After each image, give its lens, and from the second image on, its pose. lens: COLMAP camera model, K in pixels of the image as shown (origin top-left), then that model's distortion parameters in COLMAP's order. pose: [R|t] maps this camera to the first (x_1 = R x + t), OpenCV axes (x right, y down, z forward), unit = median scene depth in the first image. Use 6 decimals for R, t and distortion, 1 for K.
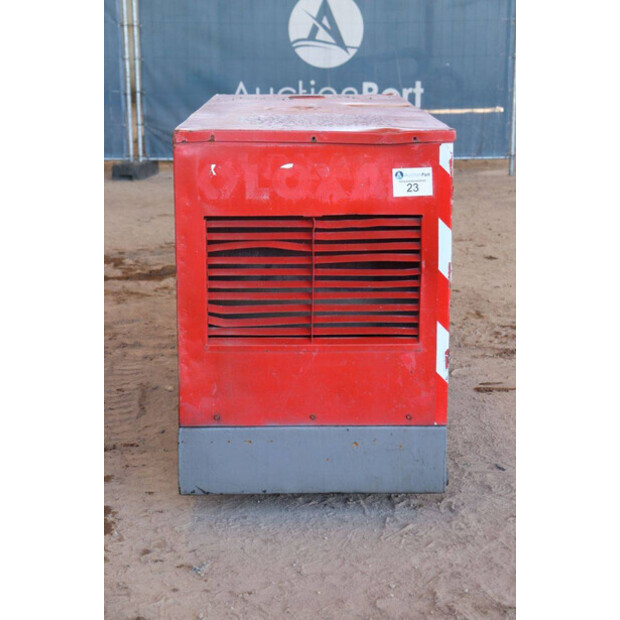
lens RADIAL K [[1245.1, 0, 305.0], [0, 1245.1, 307.4], [0, 0, 1]] dist [0.289336, 0.000000]
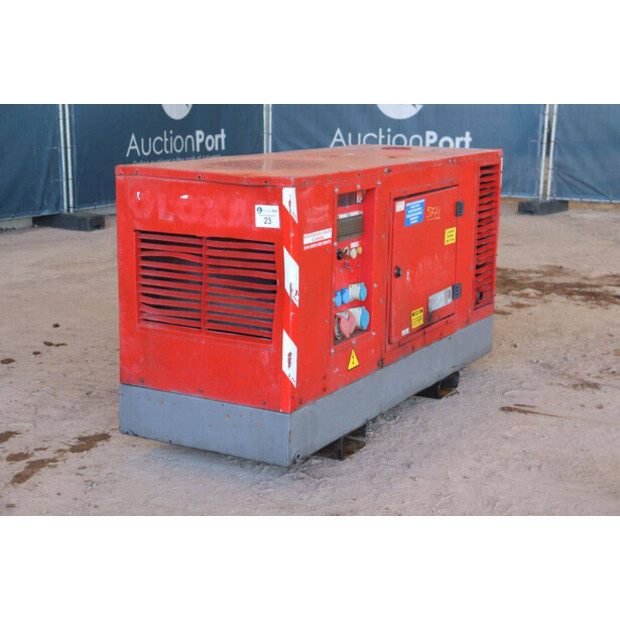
lens RADIAL K [[1046.2, 0, 313.3], [0, 1046.2, 308.0], [0, 0, 1]] dist [0.220802, 0.000000]
pose [[0.863282, 0.114611, -0.491537, 0.647649], [-0.119897, 0.992567, 0.020860, -0.035353], [0.490274, 0.040926, 0.870607, 0.102421]]
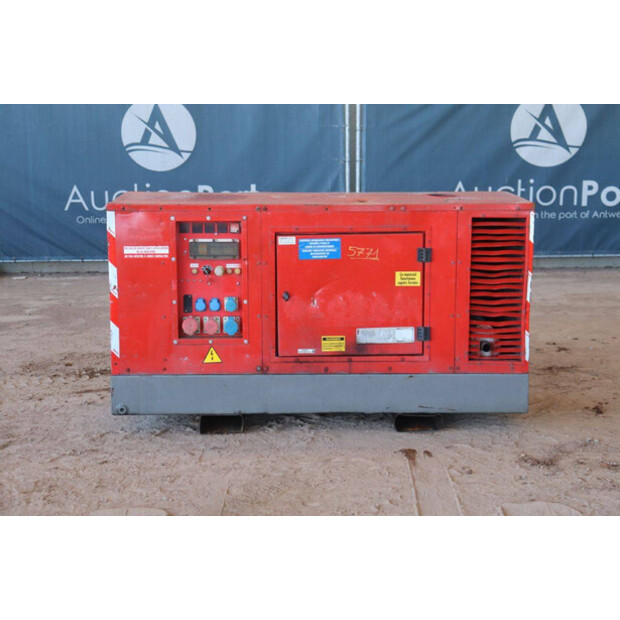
lens RADIAL K [[1175.6, 0, 312.3], [0, 1175.6, 309.8], [0, 0, 1]] dist [0.271965, 0.000000]
pose [[0.010351, 0.174648, -0.984577, 1.733107], [-0.212675, 0.962486, 0.168493, -0.329523], [0.977068, 0.207651, 0.047105, 1.197999]]
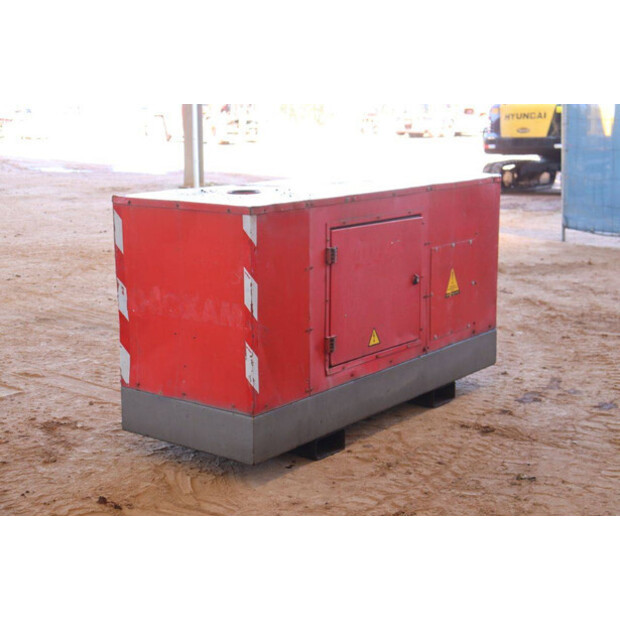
lens RADIAL K [[994.3, 0, 312.9], [0, 994.3, 314.6], [0, 0, 1]] dist [0.111146, 0.000000]
pose [[-0.782531, -0.115955, 0.611718, -0.830936], [0.139517, 0.924862, 0.353788, -0.516203], [-0.606778, 0.362195, -0.707556, 2.294530]]
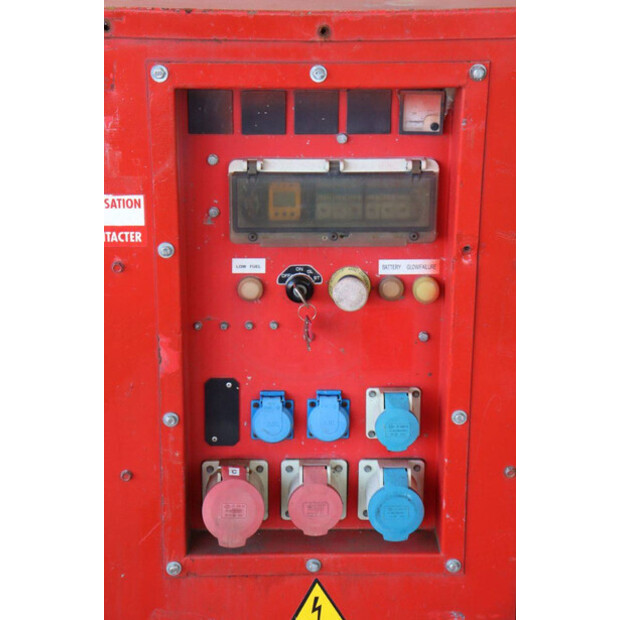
lens RADIAL K [[1363.2, 0, 304.8], [0, 1363.2, 310.4], [0, 0, 1]] dist [0.423911, 0.000000]
pose [[0.027556, 0.337285, -0.940999, 0.542529], [-0.220447, 0.920231, 0.323385, -0.217409], [0.975010, 0.198529, 0.099711, 1.076736]]
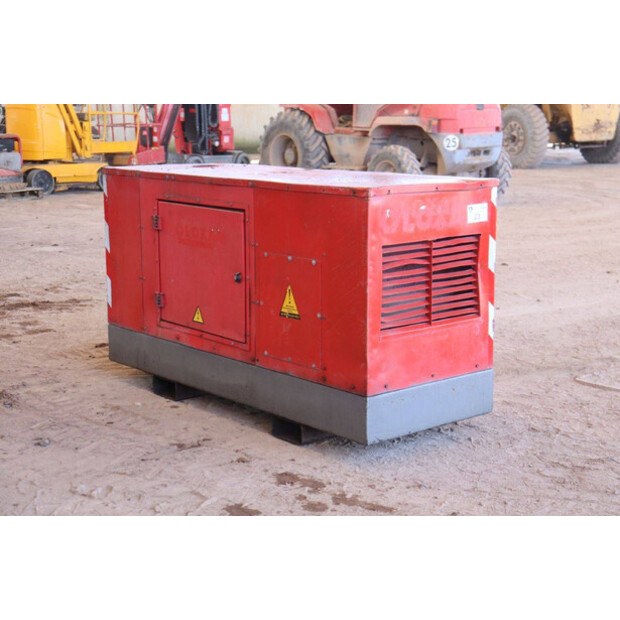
lens RADIAL K [[1106.7, 0, 311.4], [0, 1106.7, 310.6], [0, 0, 1]] dist [0.210913, 0.000000]
pose [[0.766723, -0.116386, 0.631340, -0.943178], [0.134160, 0.990764, 0.019717, -0.034648], [-0.627804, 0.069583, 0.775255, 0.065802]]
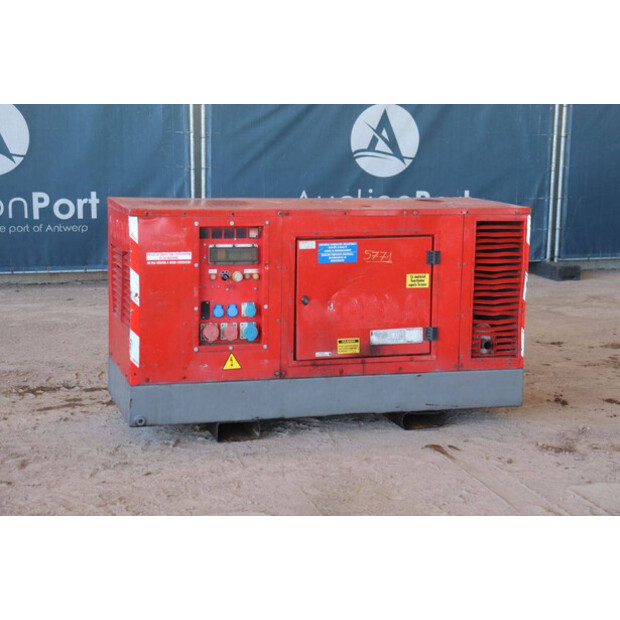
lens RADIAL K [[1245.1, 0, 316.5], [0, 1245.1, 310.1], [0, 0, 1]] dist [0.289336, 0.000000]
pose [[0.282582, 0.156075, -0.946461, 1.777507], [-0.223084, 0.970314, 0.093403, -0.217355], [0.932942, 0.184746, 0.309012, 0.712653]]
